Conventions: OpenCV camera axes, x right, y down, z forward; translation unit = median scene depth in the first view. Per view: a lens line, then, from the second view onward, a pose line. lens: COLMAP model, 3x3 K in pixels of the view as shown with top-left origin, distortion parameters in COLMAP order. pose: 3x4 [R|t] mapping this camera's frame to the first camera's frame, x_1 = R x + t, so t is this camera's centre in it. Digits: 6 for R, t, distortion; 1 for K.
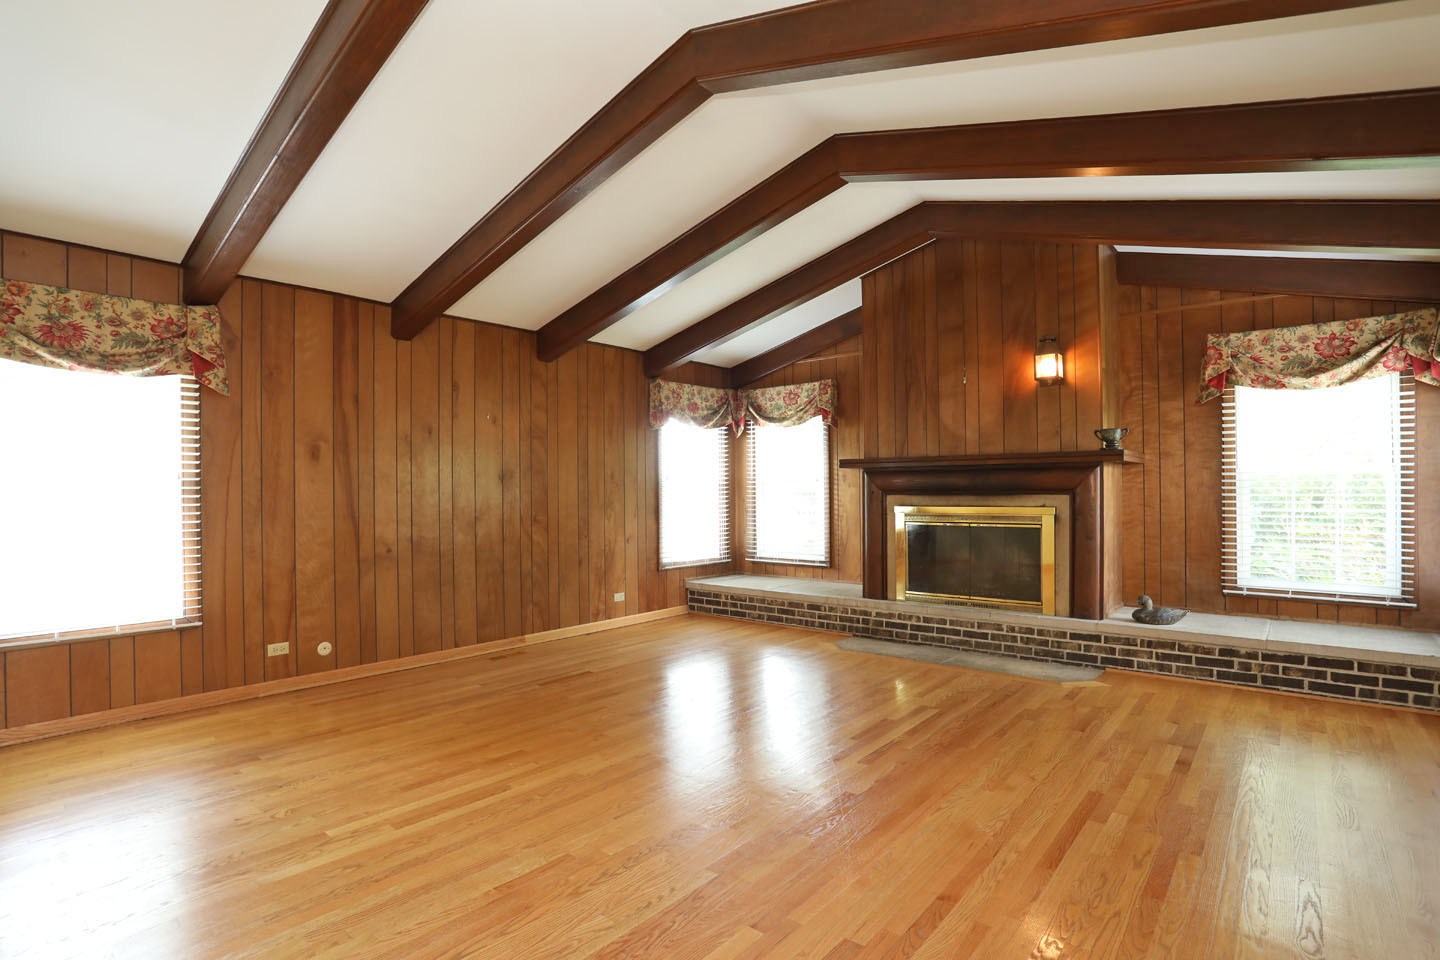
lens RADIAL K [[727.6, 0, 718.4], [0, 727.6, 490.3], [0, 0, 1]] dist [-0.057375, 0.013437]
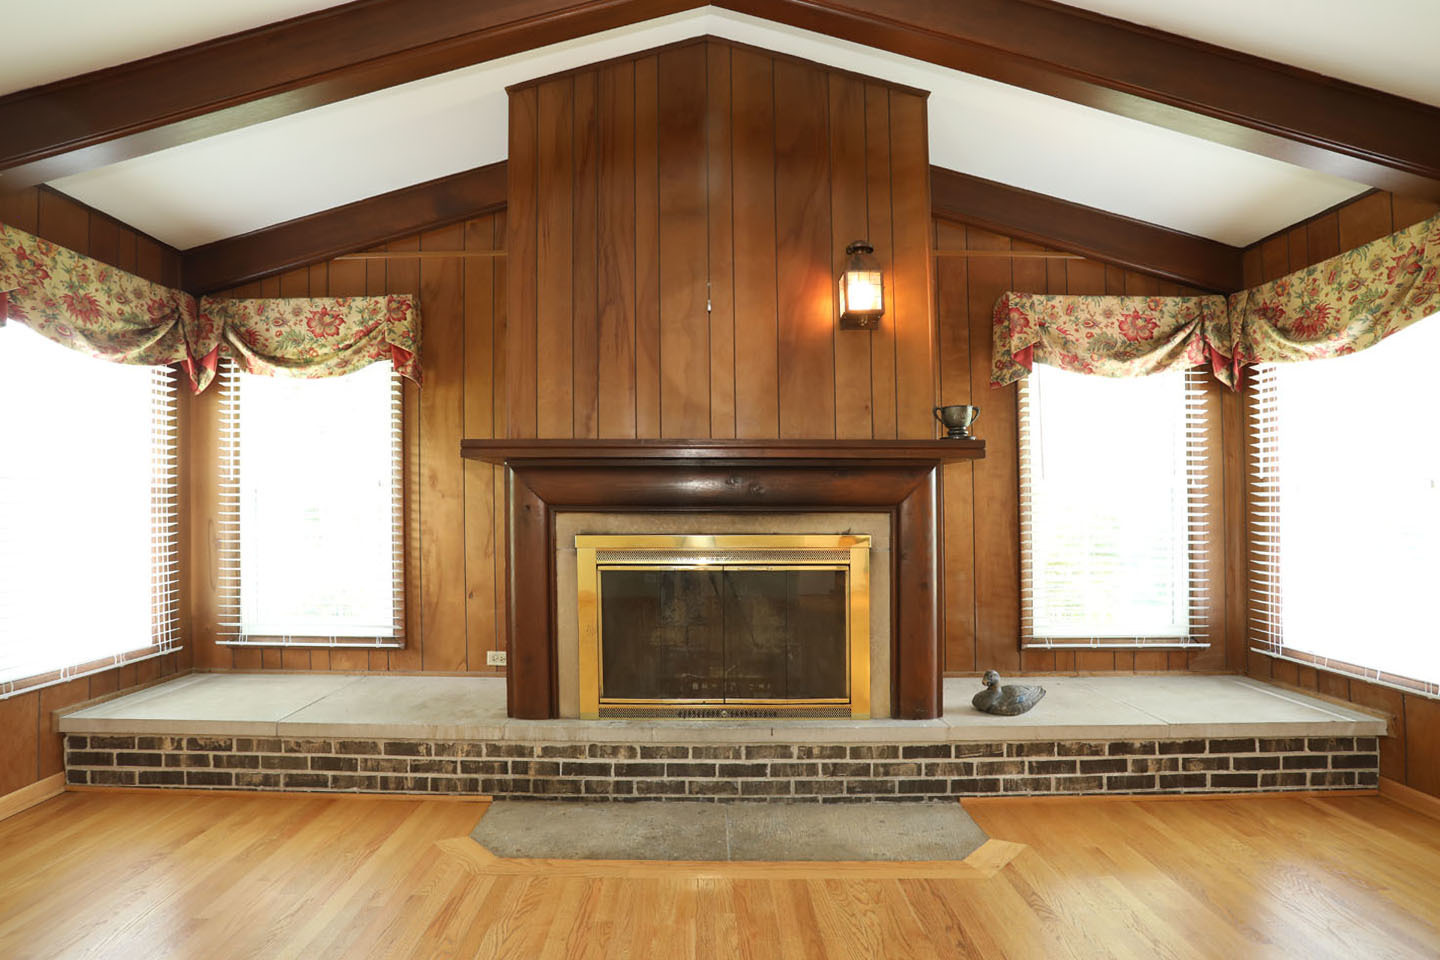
lens RADIAL K [[727.6, 0, 696.4], [0, 727.6, 508.4], [0, 0, 1]] dist [-0.057375, 0.013437]
pose [[0.780184, 0.004560, 0.625533, -0.013787], [-0.006046, 0.999982, 0.000251, 0.002839], [-0.625521, -0.003978, 0.780198, 0.602378]]
